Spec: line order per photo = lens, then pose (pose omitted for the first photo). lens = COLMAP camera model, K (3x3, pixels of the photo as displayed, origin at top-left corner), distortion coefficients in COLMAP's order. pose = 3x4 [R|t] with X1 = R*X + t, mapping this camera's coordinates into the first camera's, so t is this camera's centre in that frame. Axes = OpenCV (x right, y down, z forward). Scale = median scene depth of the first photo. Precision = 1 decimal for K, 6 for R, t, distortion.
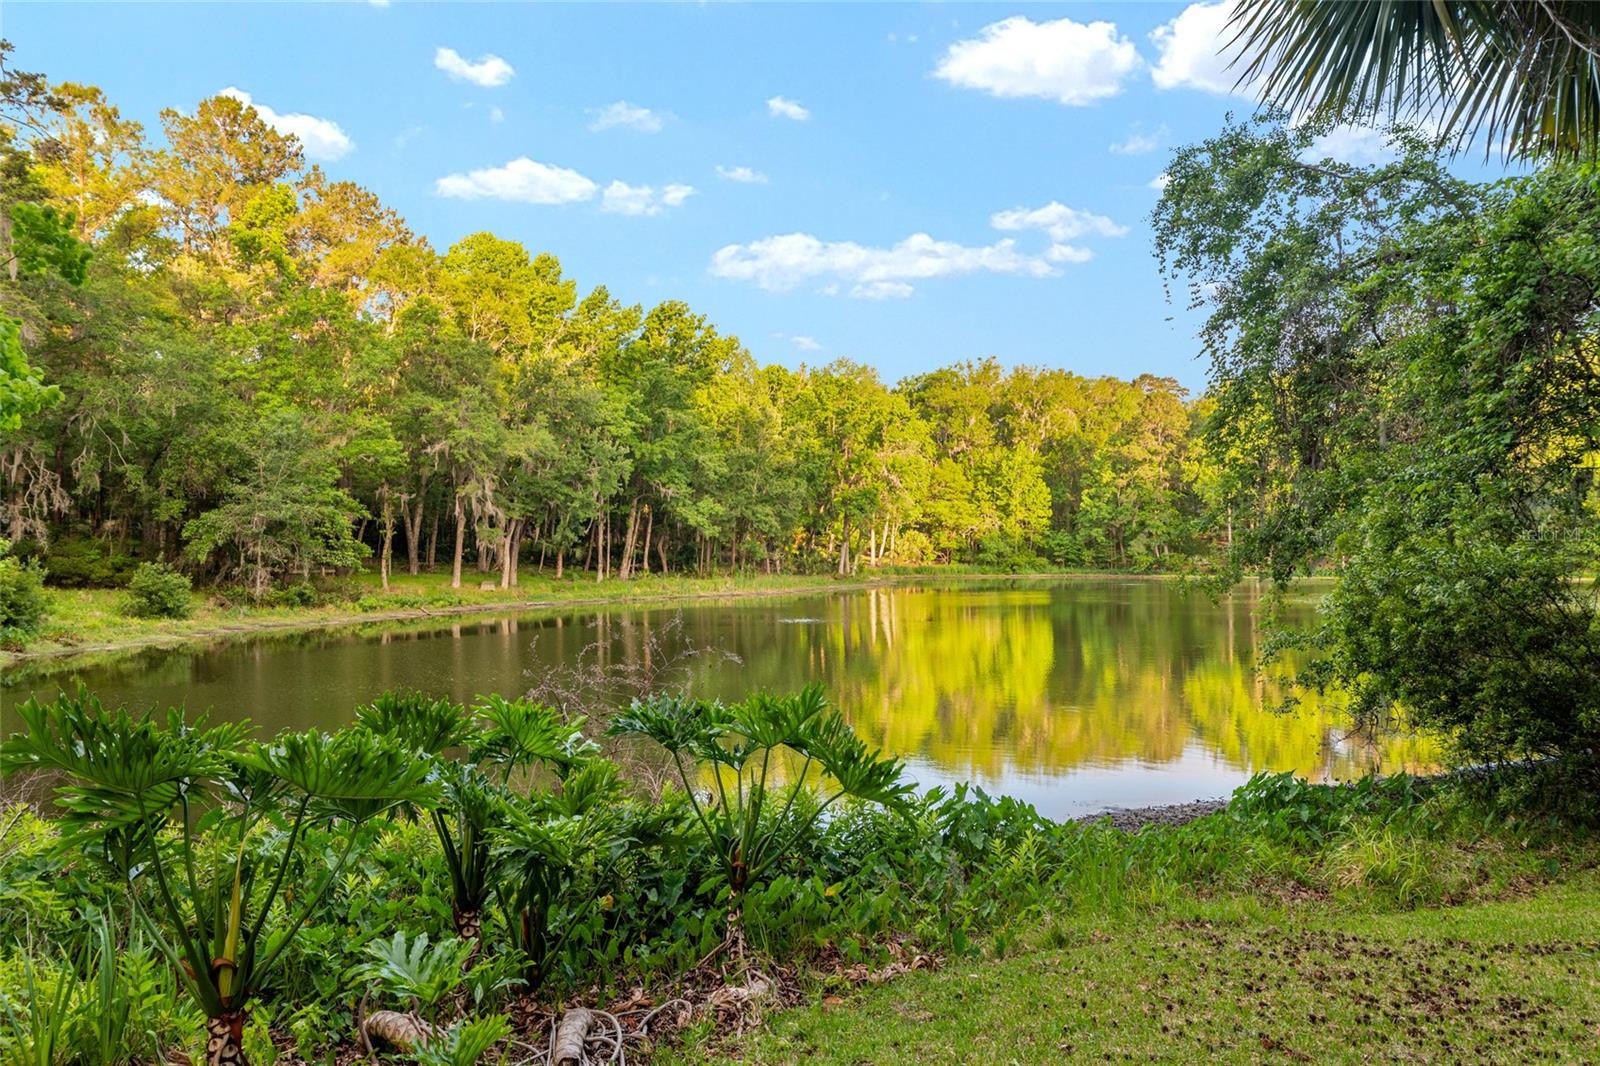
lens RADIAL K [[1011.8, 0, 800.0], [0, 1011.8, 533.0], [0, 0, 1]] dist [0.000654, 0.000256]
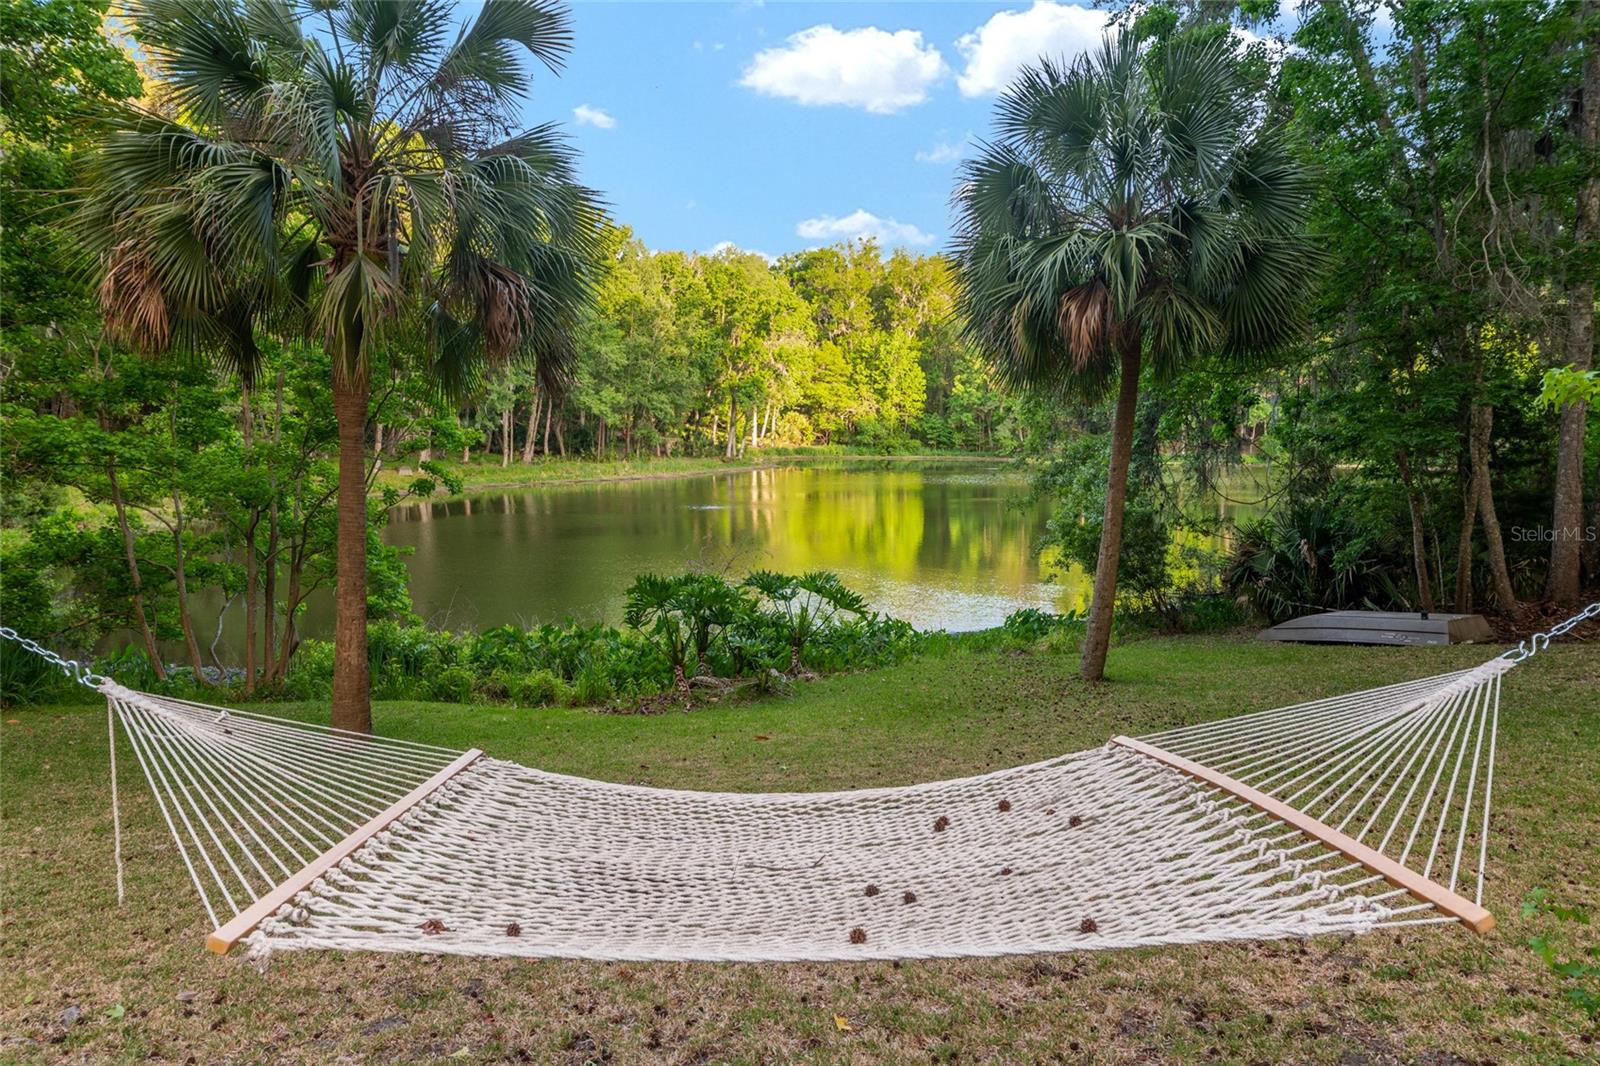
lens RADIAL K [[1077.1, 0, 800.0], [0, 1077.1, 533.0], [0, 0, 1]] dist [0.002007, 0.000070]
pose [[0.991693, -0.000692, 0.128628, -0.023921], [-0.015290, 0.992262, 0.123219, -0.016038], [-0.127718, -0.124162, 0.984008, -0.097900]]
